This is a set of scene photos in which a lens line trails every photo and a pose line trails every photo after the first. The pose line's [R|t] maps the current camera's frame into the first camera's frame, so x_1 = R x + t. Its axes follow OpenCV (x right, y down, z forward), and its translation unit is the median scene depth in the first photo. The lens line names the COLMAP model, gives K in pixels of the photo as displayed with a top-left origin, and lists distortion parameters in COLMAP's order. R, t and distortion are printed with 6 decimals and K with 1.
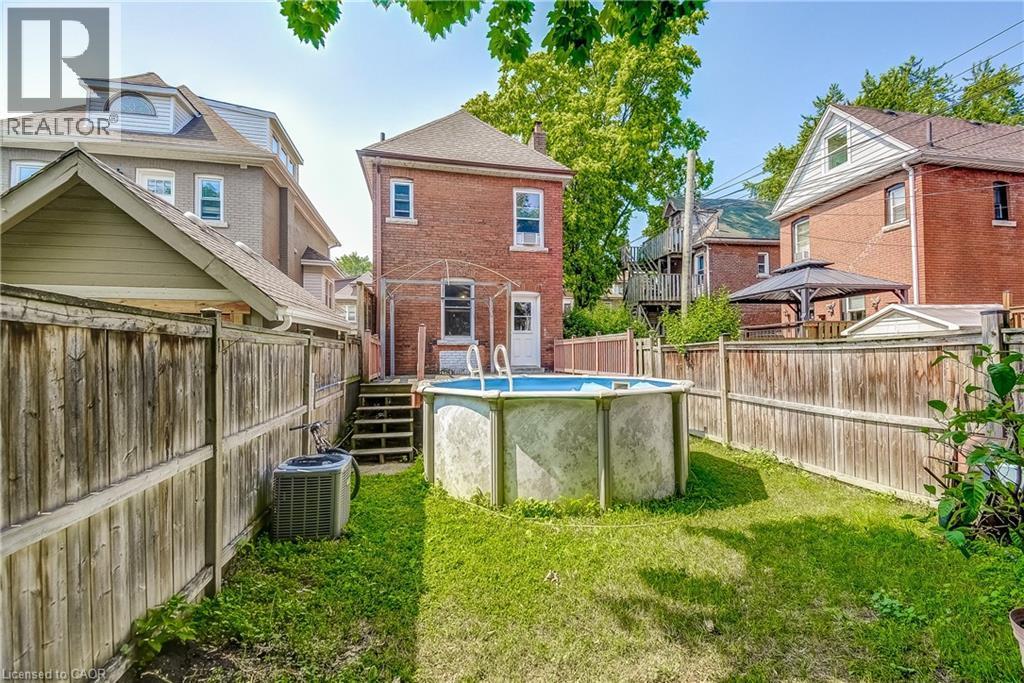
lens RADIAL K [[456.0, 0, 535.1], [0, 456.0, 343.3], [0, 0, 1]] dist [0.026080, -0.000686]
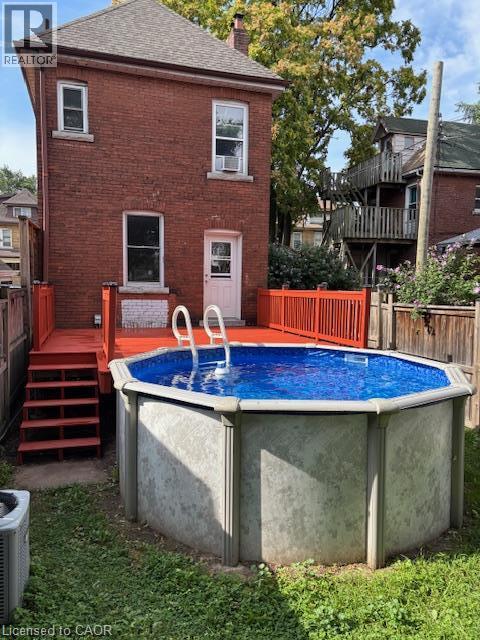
lens RADIAL K [[495.0, 0, 240.0], [0, 495.0, 320.0], [0, 0, 1]] dist [0.038867, -0.001063]
pose [[0.998231, 0.016820, 0.057031, -0.044806], [-0.022080, 0.995432, 0.092885, -0.035021], [-0.055209, -0.093980, 0.994042, 0.086530]]
